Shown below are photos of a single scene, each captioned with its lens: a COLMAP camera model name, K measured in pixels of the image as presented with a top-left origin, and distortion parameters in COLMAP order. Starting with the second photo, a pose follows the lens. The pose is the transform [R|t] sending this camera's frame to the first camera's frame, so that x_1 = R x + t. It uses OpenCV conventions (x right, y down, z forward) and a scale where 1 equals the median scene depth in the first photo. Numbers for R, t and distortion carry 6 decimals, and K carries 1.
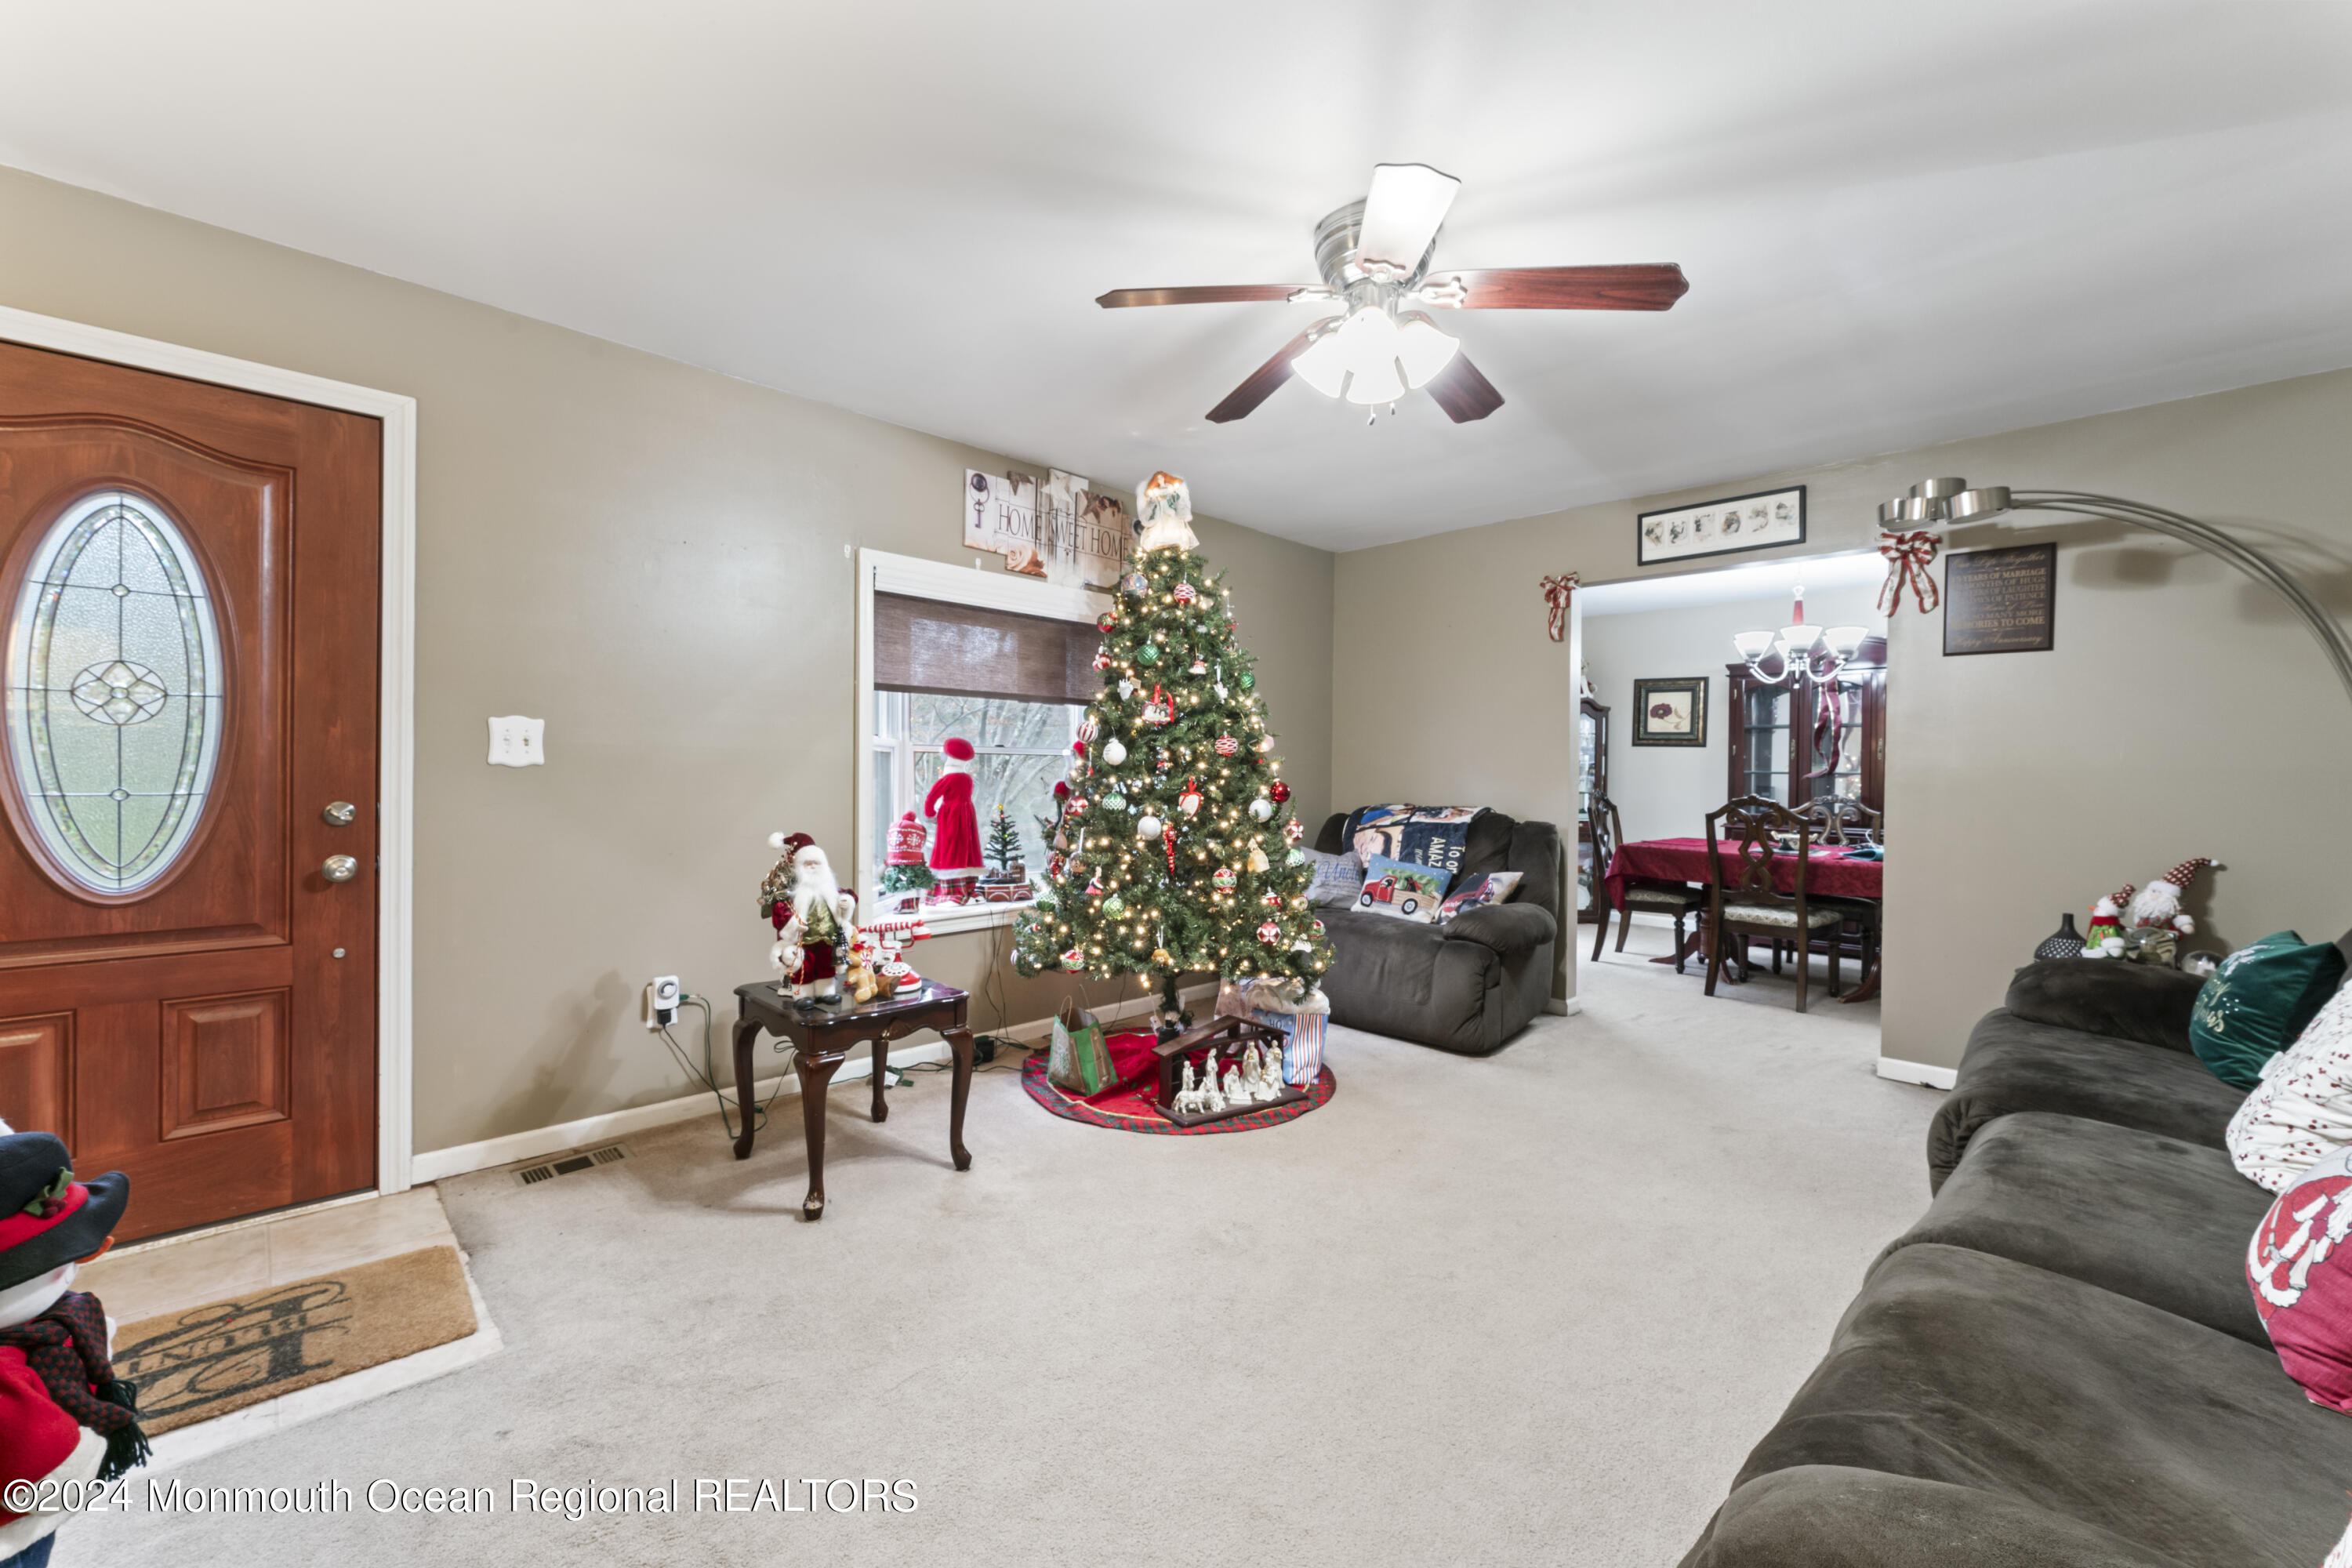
lens RADIAL K [[946.2, 0, 1163.0], [0, 946.2, 781.1], [0, 0, 1]] dist [-0.002062, -0.000119]
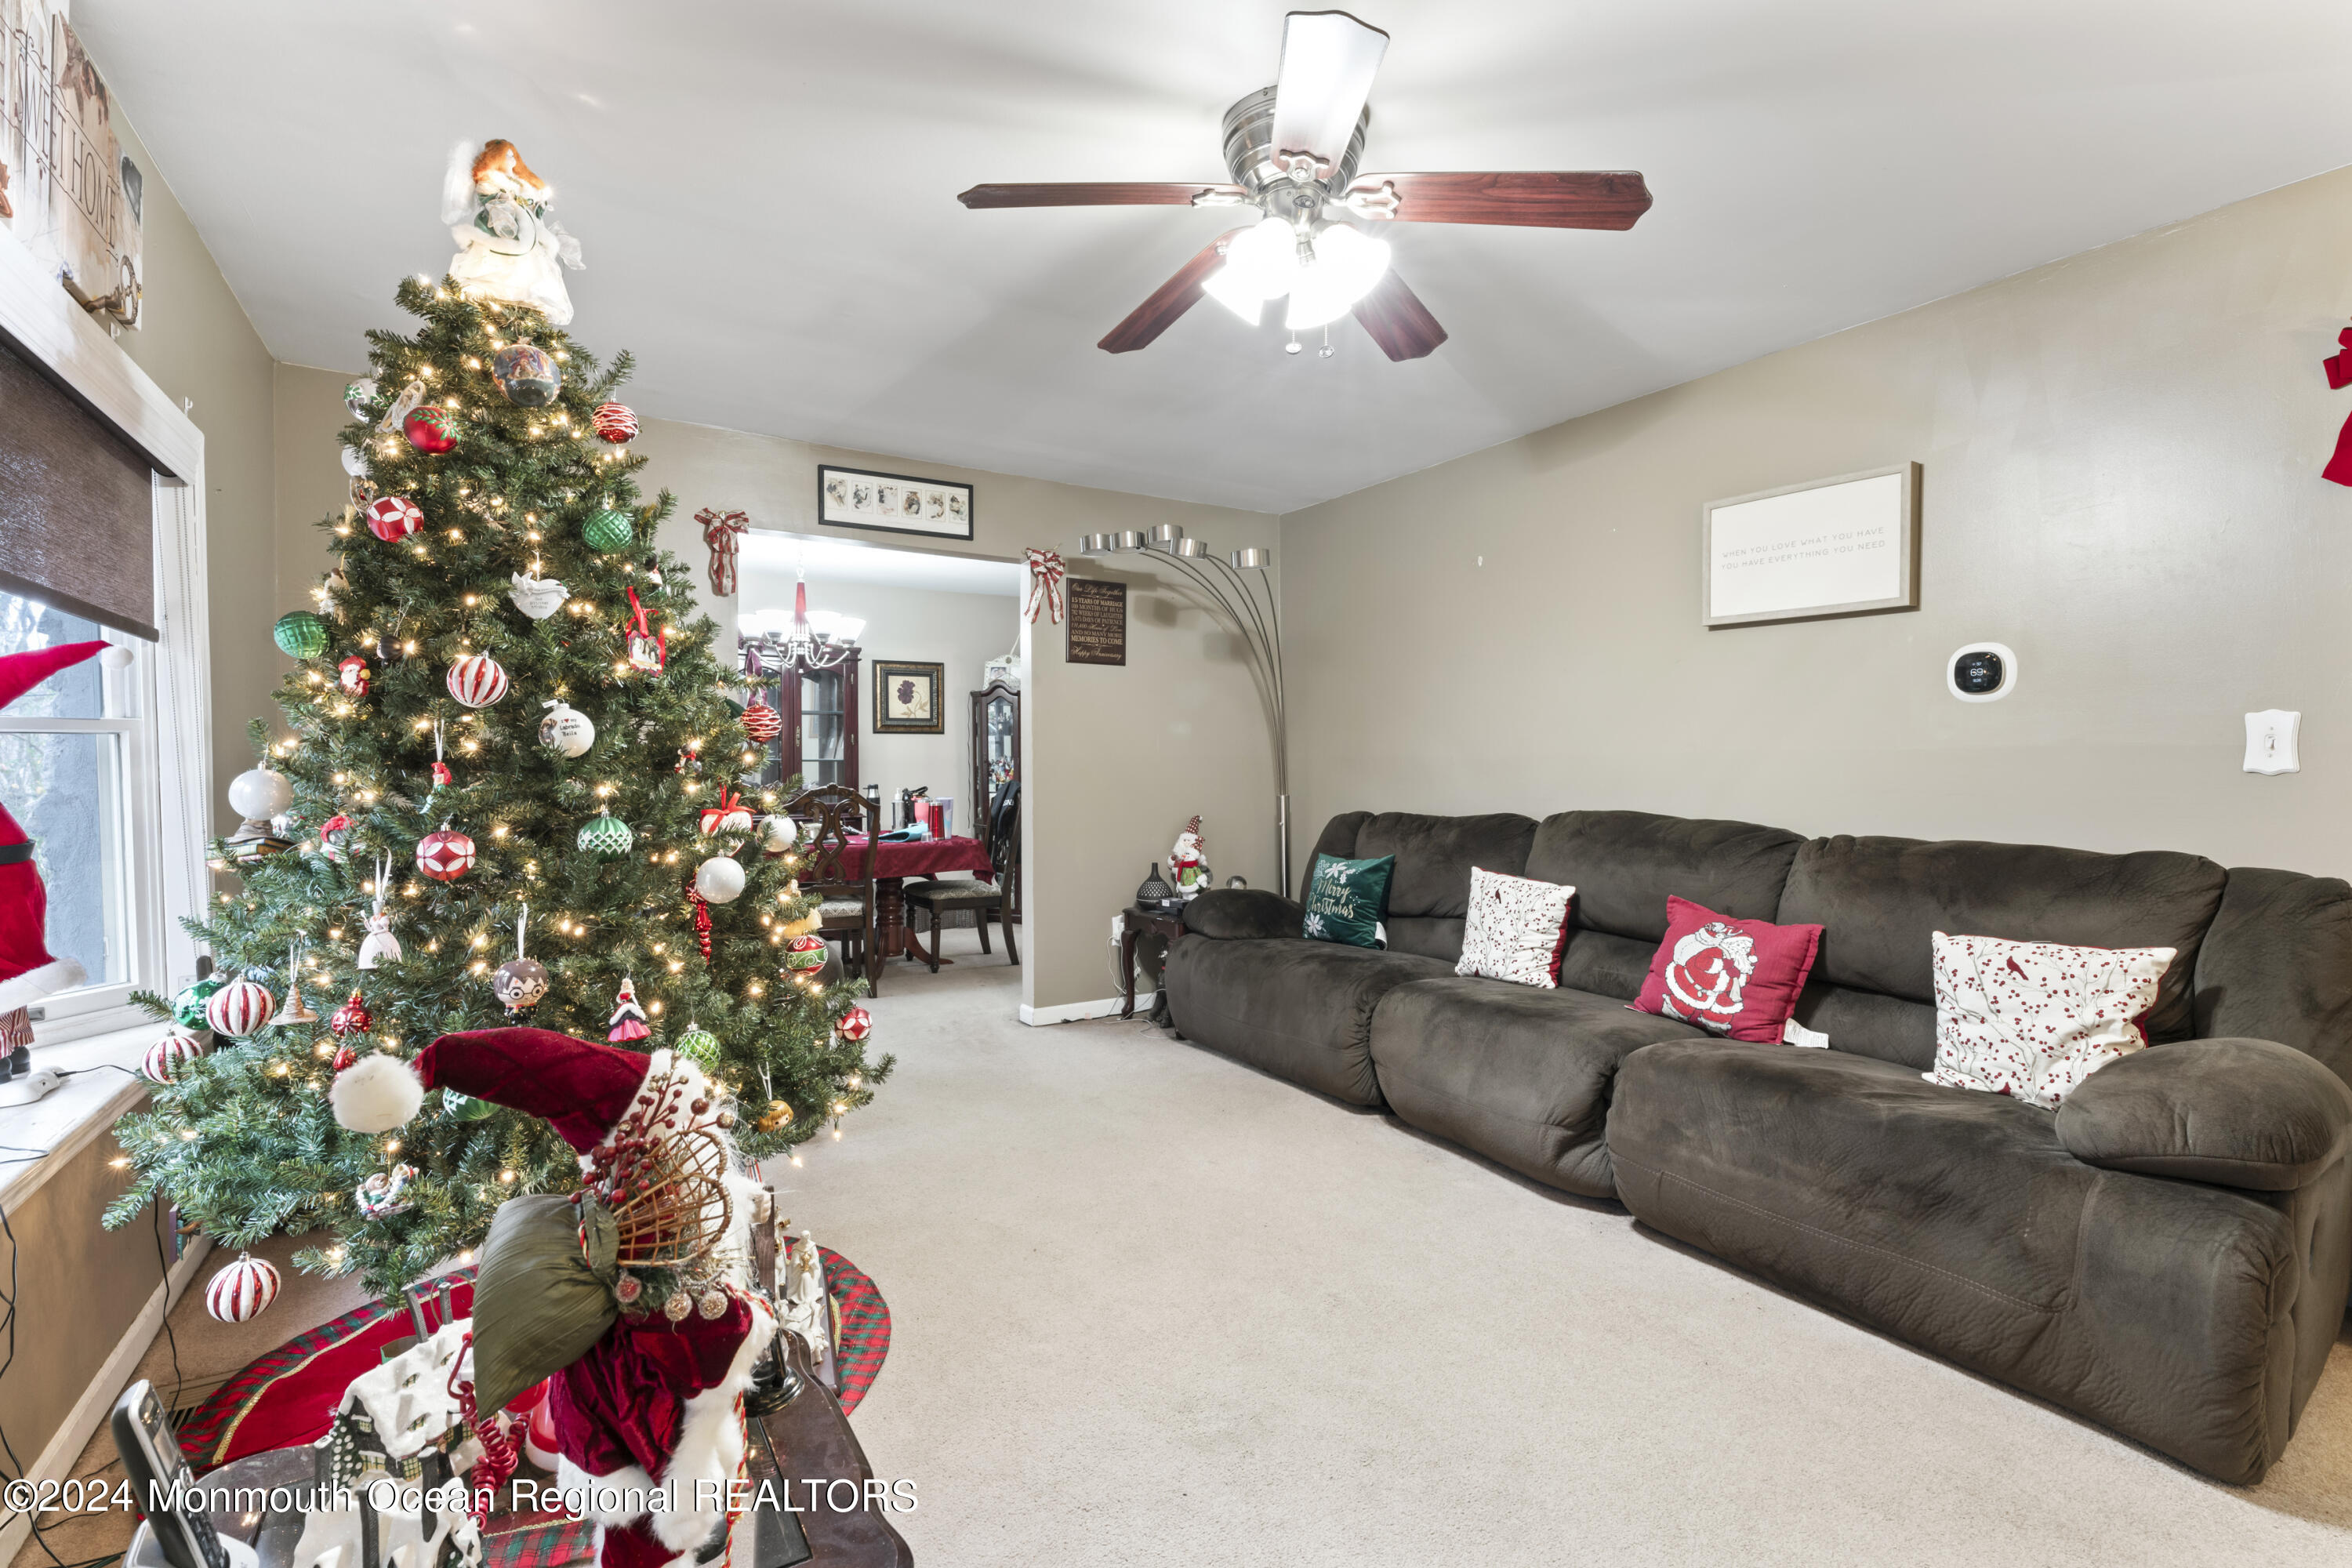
lens RADIAL K [[1071.6, 0, 1163.1], [0, 1071.6, 784.8], [0, 0, 1]] dist [-0.008454, 0.000330]
pose [[0.222870, -0.031937, 0.974325, -0.478539], [0.014923, 0.999458, 0.029348, -0.014531], [-0.974734, 0.007999, 0.223226, 0.578190]]
